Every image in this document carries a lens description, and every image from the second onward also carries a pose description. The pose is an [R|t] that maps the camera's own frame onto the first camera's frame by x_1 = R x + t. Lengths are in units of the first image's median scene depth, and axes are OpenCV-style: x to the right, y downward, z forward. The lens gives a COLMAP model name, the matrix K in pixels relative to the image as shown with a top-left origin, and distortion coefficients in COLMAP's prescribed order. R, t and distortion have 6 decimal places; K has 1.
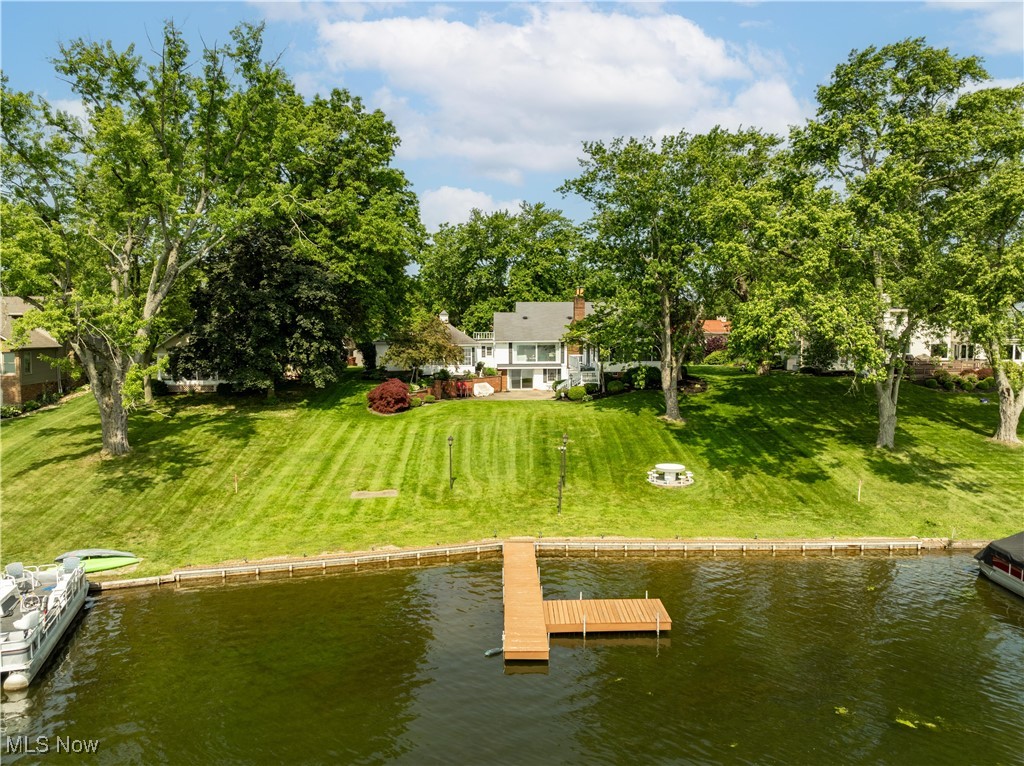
lens RADIAL K [[723.5, 0, 512.0], [0, 723.5, 383.0], [0, 0, 1]] dist [-0.057870, 0.019734]
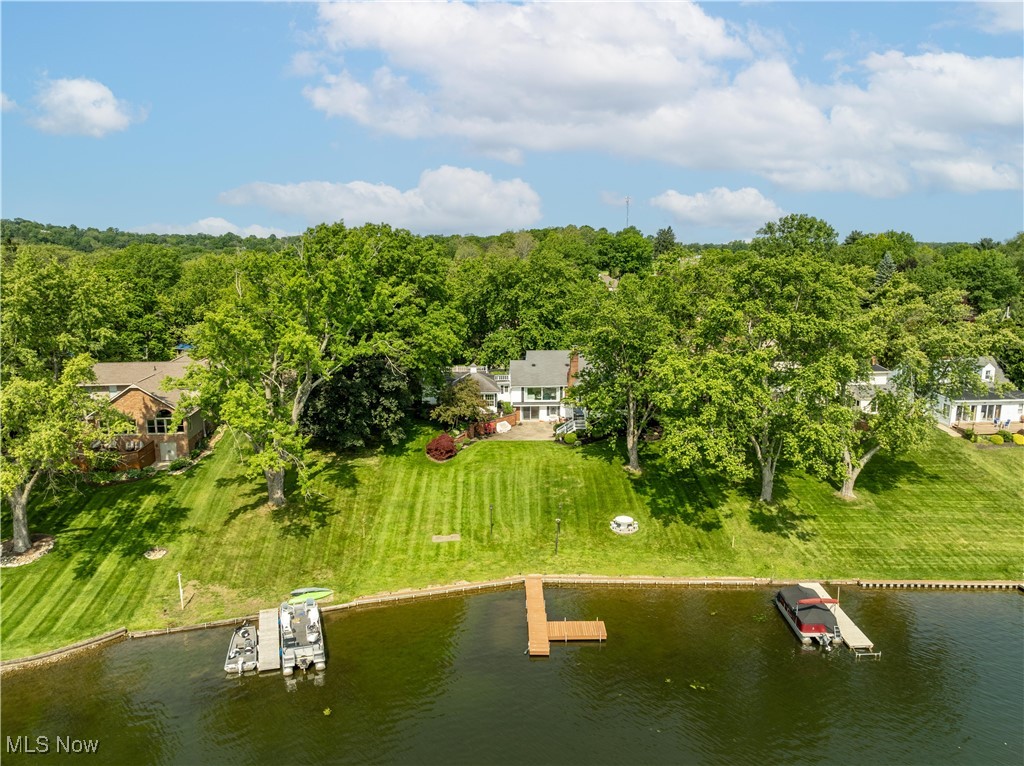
lens RADIAL K [[723.5, 0, 512.0], [0, 723.5, 383.0], [0, 0, 1]] dist [-0.057870, 0.019734]
pose [[0.999972, 0.007419, -0.001286, -0.033371], [-0.007237, 0.994144, 0.107825, -0.339088], [0.002078, -0.107812, 0.994169, -0.551870]]
